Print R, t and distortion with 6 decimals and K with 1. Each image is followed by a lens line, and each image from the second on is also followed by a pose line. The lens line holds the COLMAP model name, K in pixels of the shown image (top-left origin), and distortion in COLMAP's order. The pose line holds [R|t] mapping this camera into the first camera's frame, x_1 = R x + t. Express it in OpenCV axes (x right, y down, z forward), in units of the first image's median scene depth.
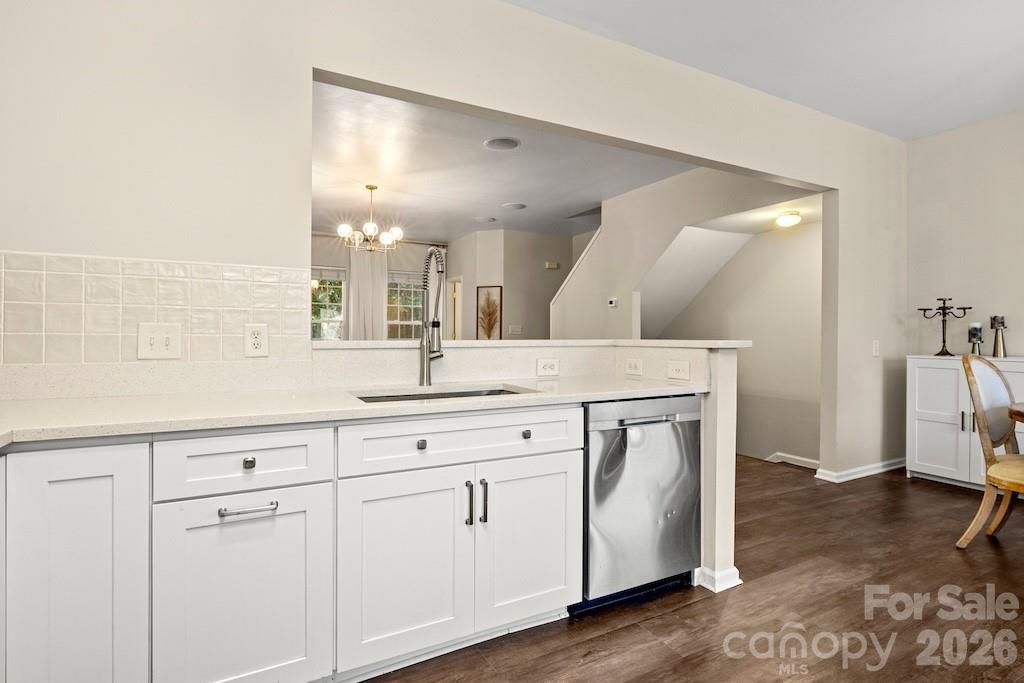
lens RADIAL K [[505.5, 0, 519.1], [0, 505.5, 338.6], [0, 0, 1]] dist [0.002157, 0.000076]
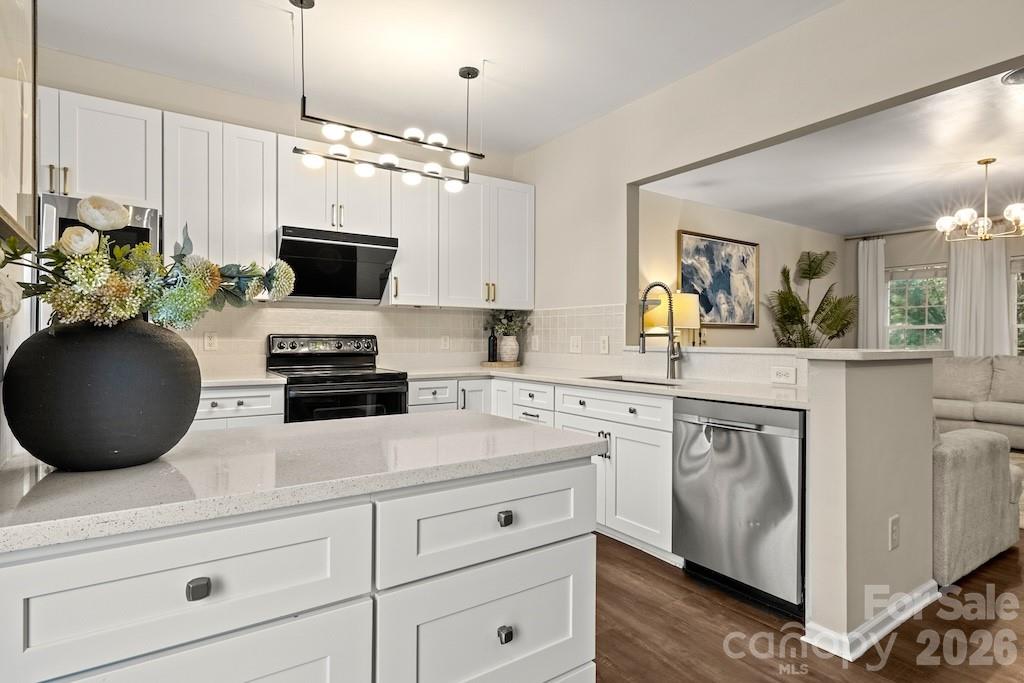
lens RADIAL K [[540.6, 0, 512.5], [0, 540.6, 340.0], [0, 0, 1]] dist [-0.007077, -0.000739]
pose [[0.104449, -0.000351, -0.994530, 1.078639], [-0.010127, 0.999948, -0.001417, -0.005820], [0.994479, 0.010219, 0.104440, 0.345489]]
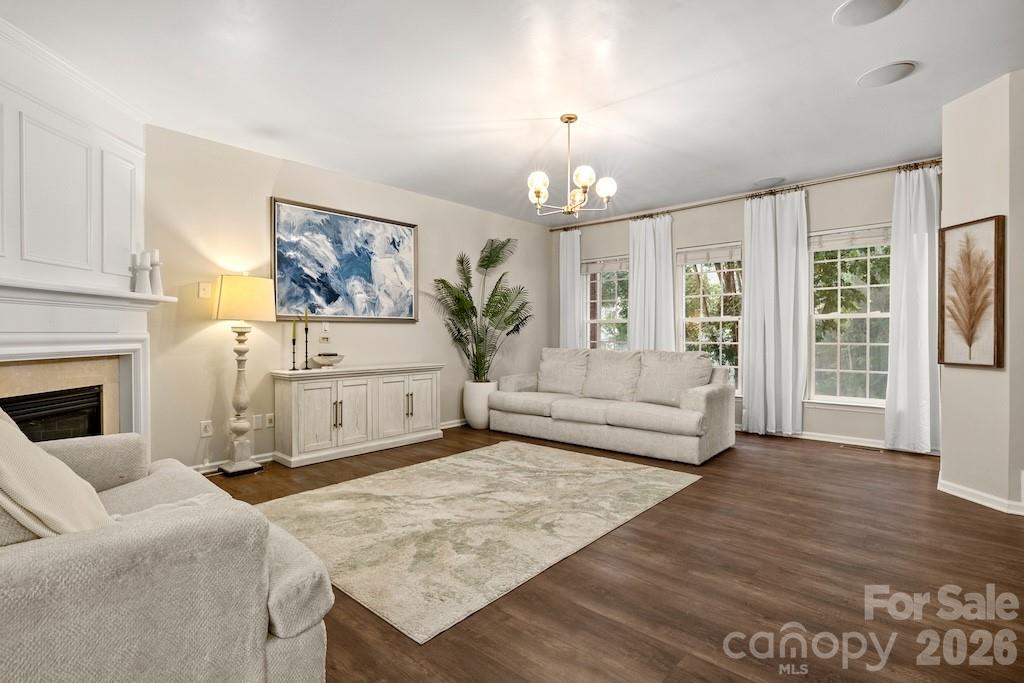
lens RADIAL K [[499.3, 0, 513.4], [0, 499.3, 340.0], [0, 0, 1]] dist [-0.004817, -0.000502]
pose [[0.335636, 0.005449, -0.941976, 0.680886], [-0.002649, 0.999985, 0.004841, -0.017197], [0.941988, 0.000870, 0.335646, 1.576240]]
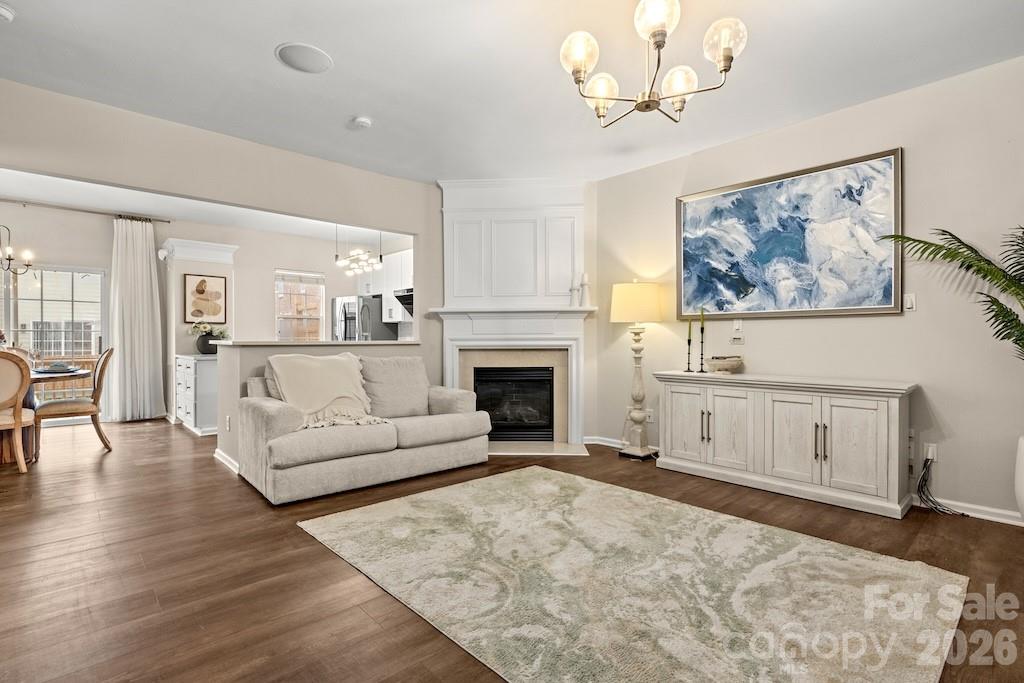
lens RADIAL K [[499.3, 0, 507.9], [0, 499.3, 341.1], [0, 0, 1]] dist [-0.004817, -0.000502]
pose [[-0.974850, -0.000694, -0.222863, -0.296041], [-0.003958, 0.999891, 0.014198, -0.025564], [0.222829, 0.014723, -0.974746, 2.995792]]
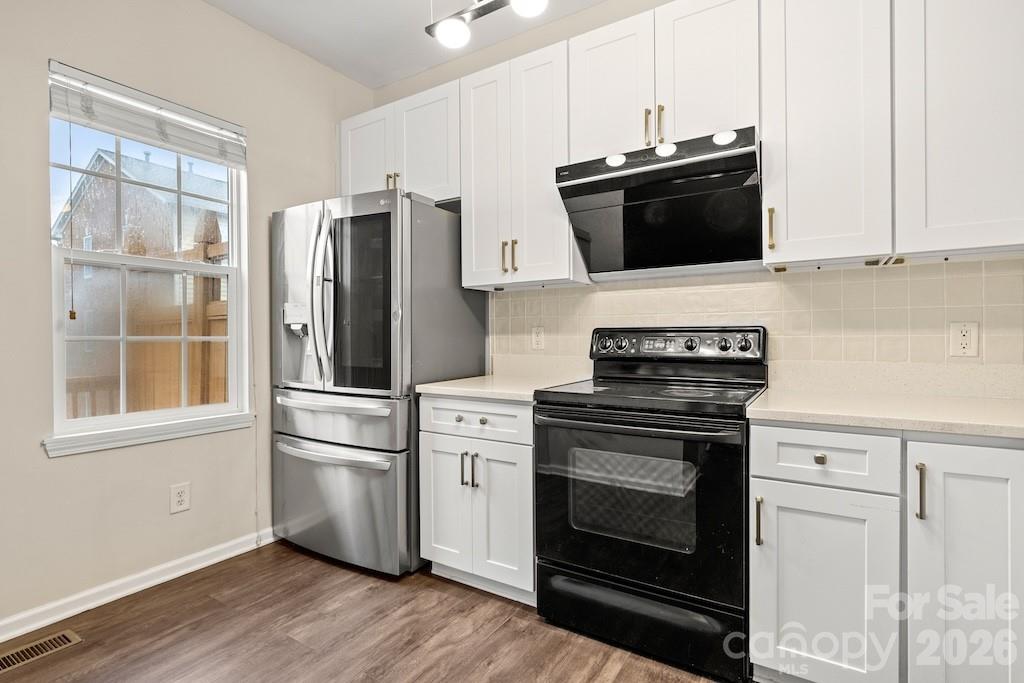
lens RADIAL K [[499.3, 0, 506.2], [0, 499.3, 340.5], [0, 0, 1]] dist [-0.004817, -0.000502]
pose [[-0.874459, 0.005171, -0.485072, 0.192062], [-0.000596, 0.999931, 0.011733, -0.004261], [0.485100, 0.010549, -0.874395, 0.607725]]
